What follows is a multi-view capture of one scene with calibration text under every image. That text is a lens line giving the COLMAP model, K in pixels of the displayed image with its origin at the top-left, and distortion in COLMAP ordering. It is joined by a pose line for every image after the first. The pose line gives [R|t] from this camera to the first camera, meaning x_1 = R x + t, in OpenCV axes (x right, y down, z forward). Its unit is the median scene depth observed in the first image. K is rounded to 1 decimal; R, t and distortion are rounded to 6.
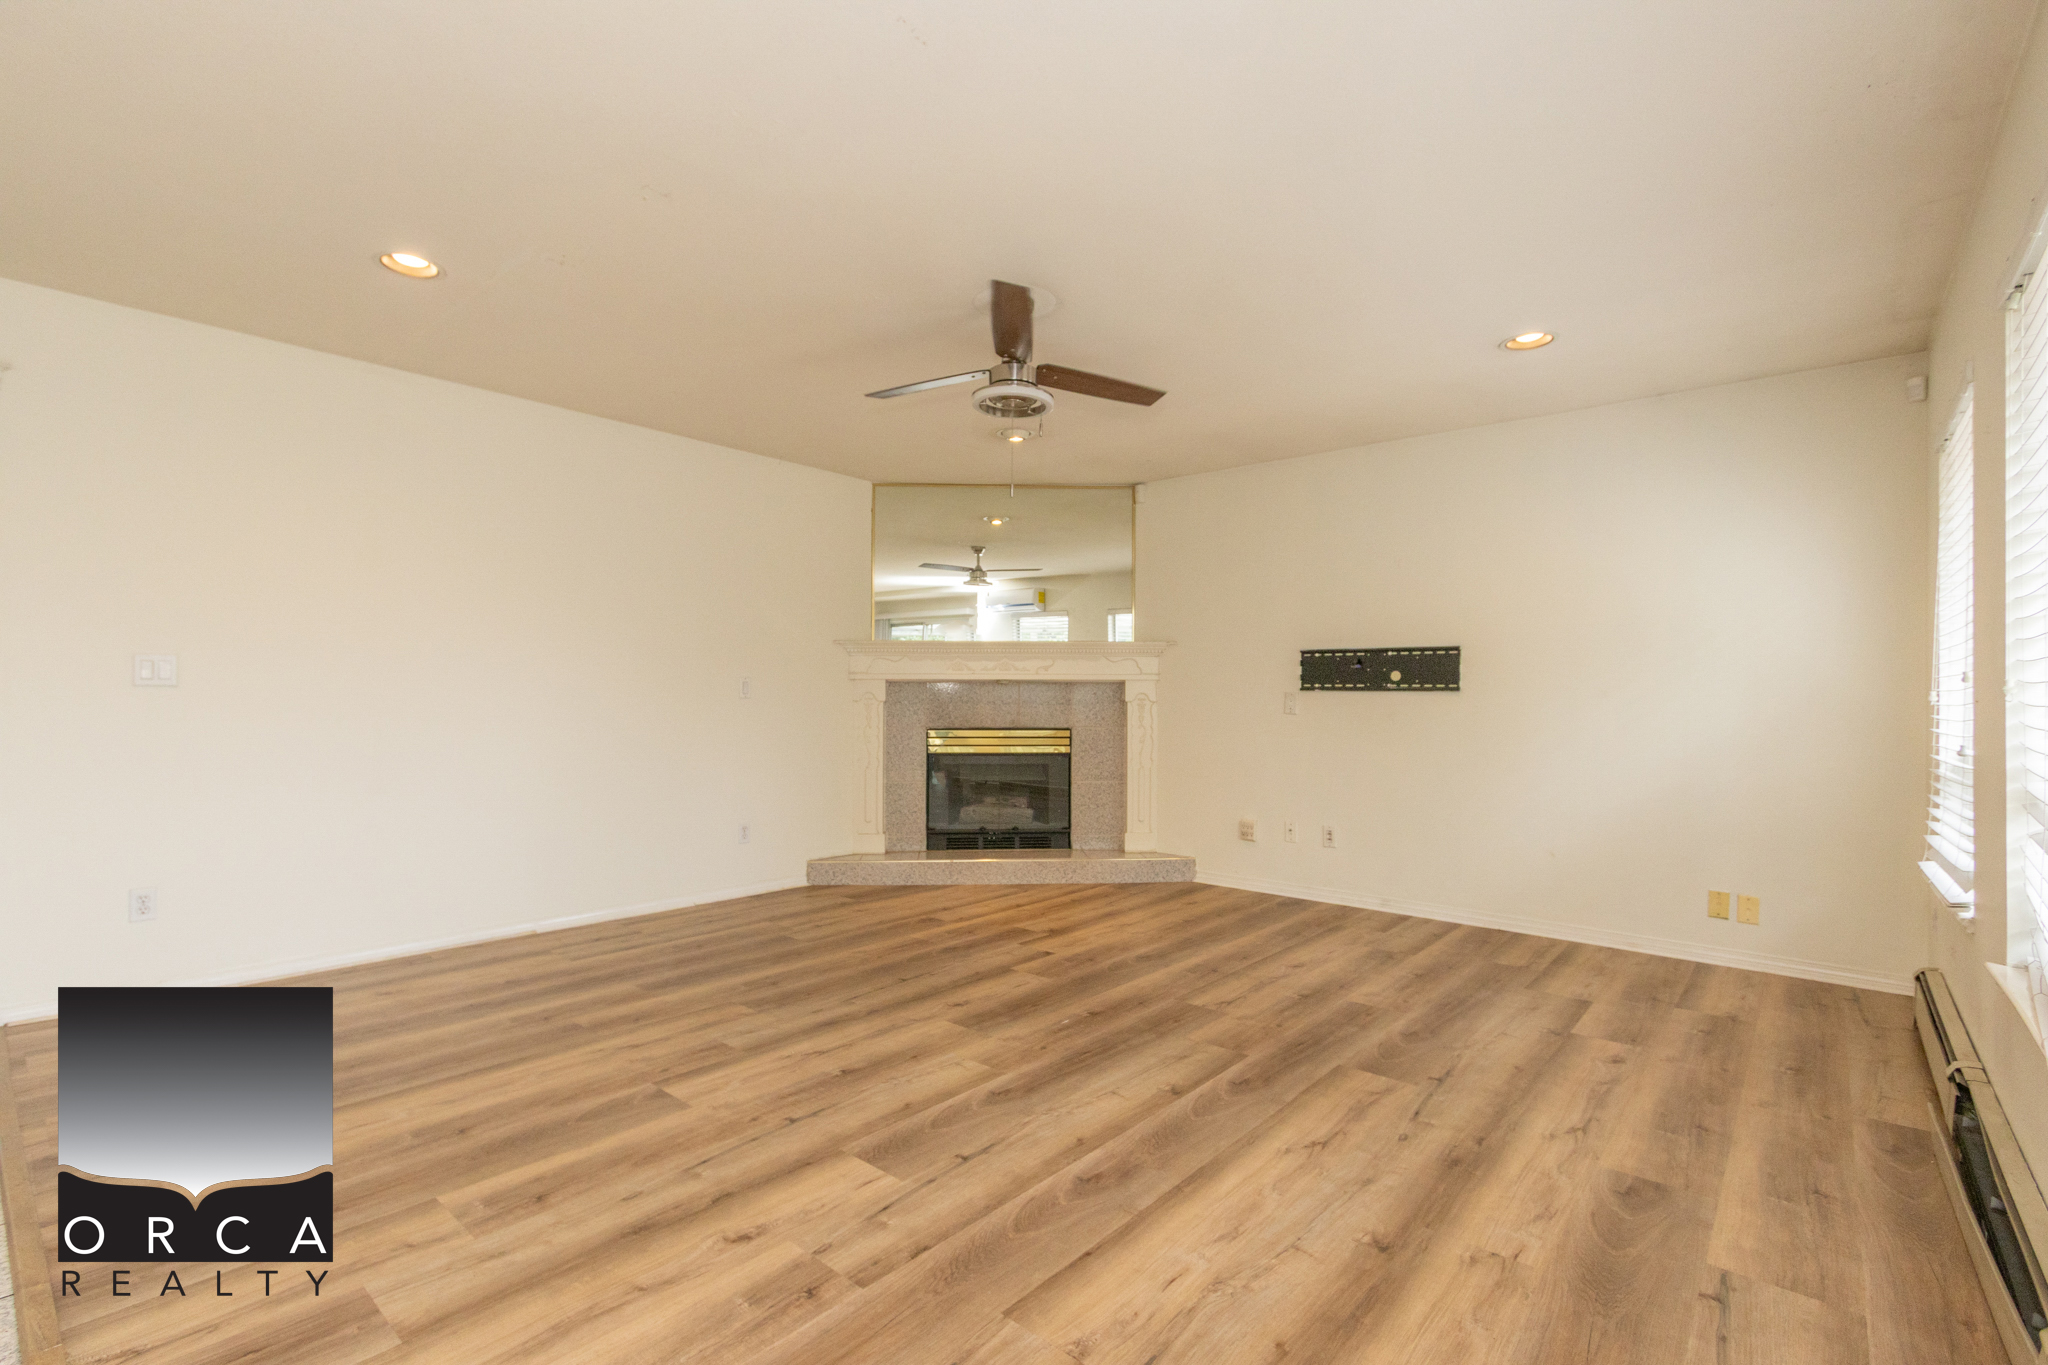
lens RADIAL K [[931.1, 0, 1002.1], [0, 931.1, 687.0], [0, 0, 1]] dist [0.008618, -0.003358]
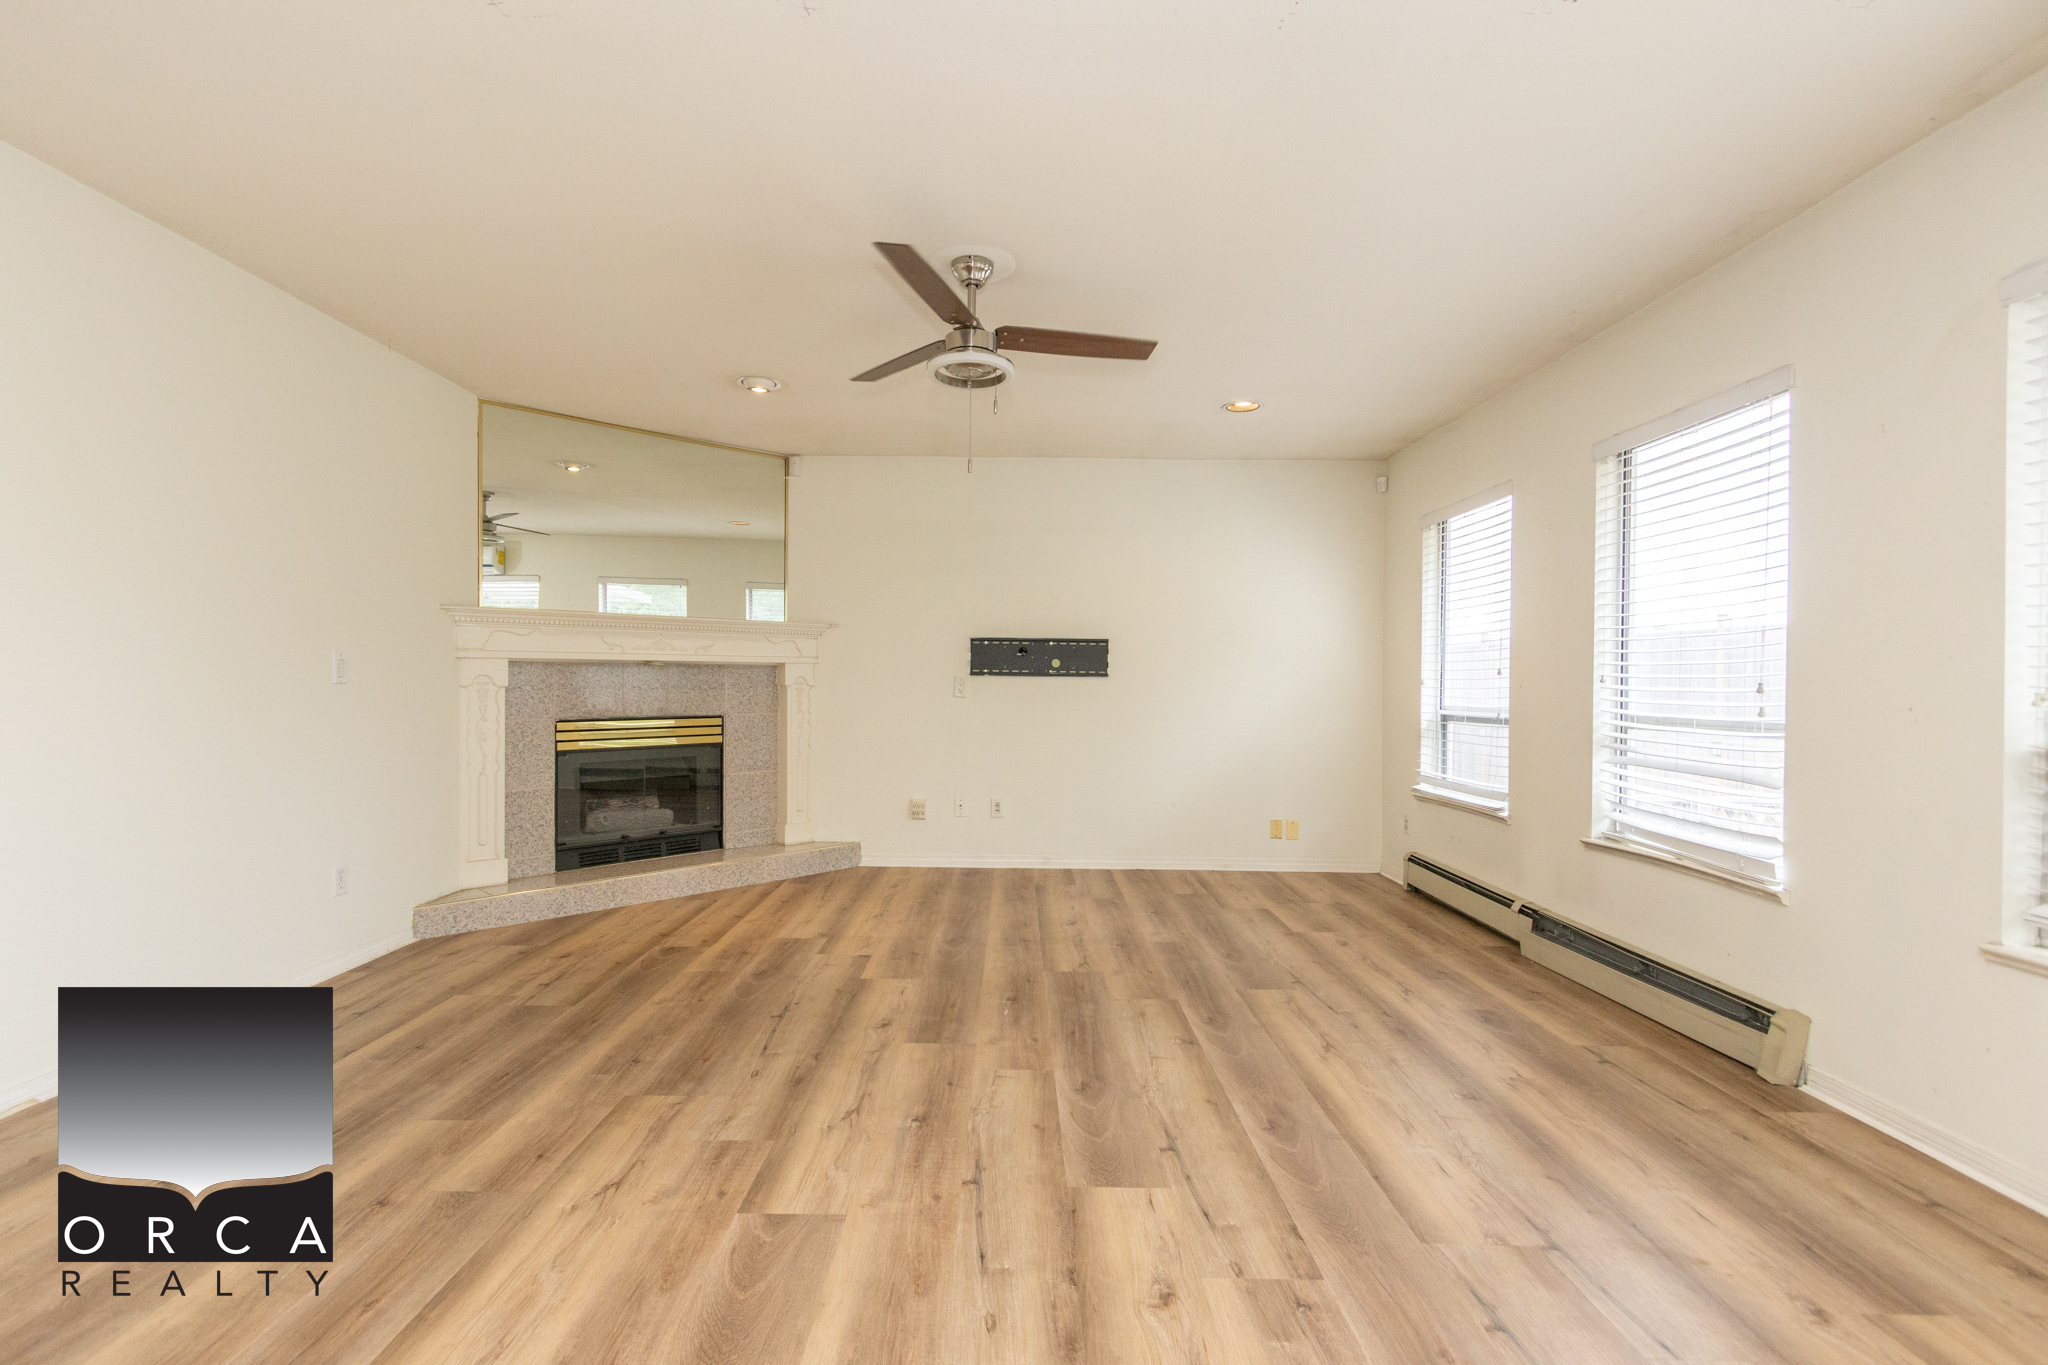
lens RADIAL K [[931.1, 0, 1010.0], [0, 931.1, 687.3], [0, 0, 1]] dist [0.008618, -0.003358]
pose [[0.753113, -0.005338, 0.657870, -0.464387], [-0.010253, 0.999750, 0.019849, -0.005339], [-0.657811, -0.021694, 0.752870, 0.207447]]
